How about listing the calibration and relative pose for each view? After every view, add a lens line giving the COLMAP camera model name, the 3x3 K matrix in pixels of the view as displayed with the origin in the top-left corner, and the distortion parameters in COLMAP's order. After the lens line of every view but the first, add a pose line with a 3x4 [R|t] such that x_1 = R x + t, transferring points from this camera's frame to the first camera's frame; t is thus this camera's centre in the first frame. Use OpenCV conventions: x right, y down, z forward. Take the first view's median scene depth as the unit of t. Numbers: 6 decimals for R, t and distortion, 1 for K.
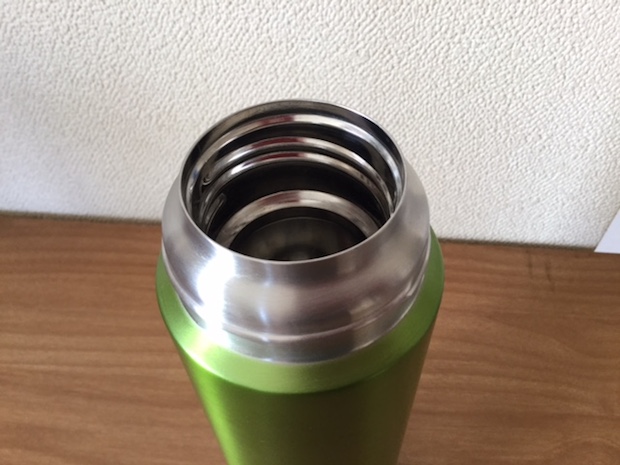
lens RADIAL K [[571.2, 0, 310.0], [0, 571.2, 232.5], [0, 0, 1]] dist [0.098758, -0.263888]
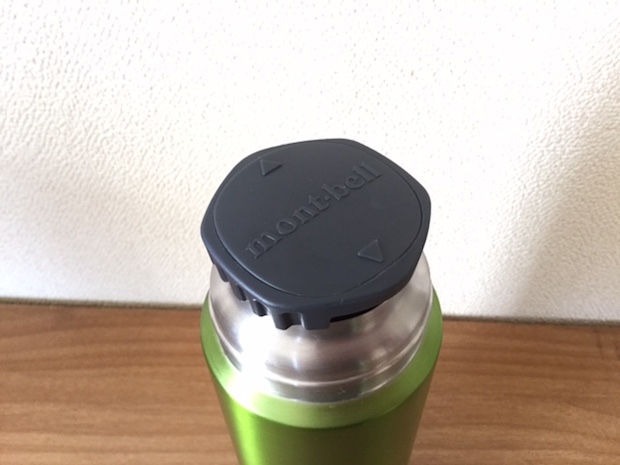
lens RADIAL K [[571.2, 0, 310.0], [0, 571.2, 232.5], [0, 0, 1]] dist [0.098758, -0.263888]
pose [[0.999131, -0.024543, 0.033694, -0.179395], [0.025848, 0.998911, -0.038851, -0.131224], [-0.032704, 0.039688, 0.998677, -0.002732]]
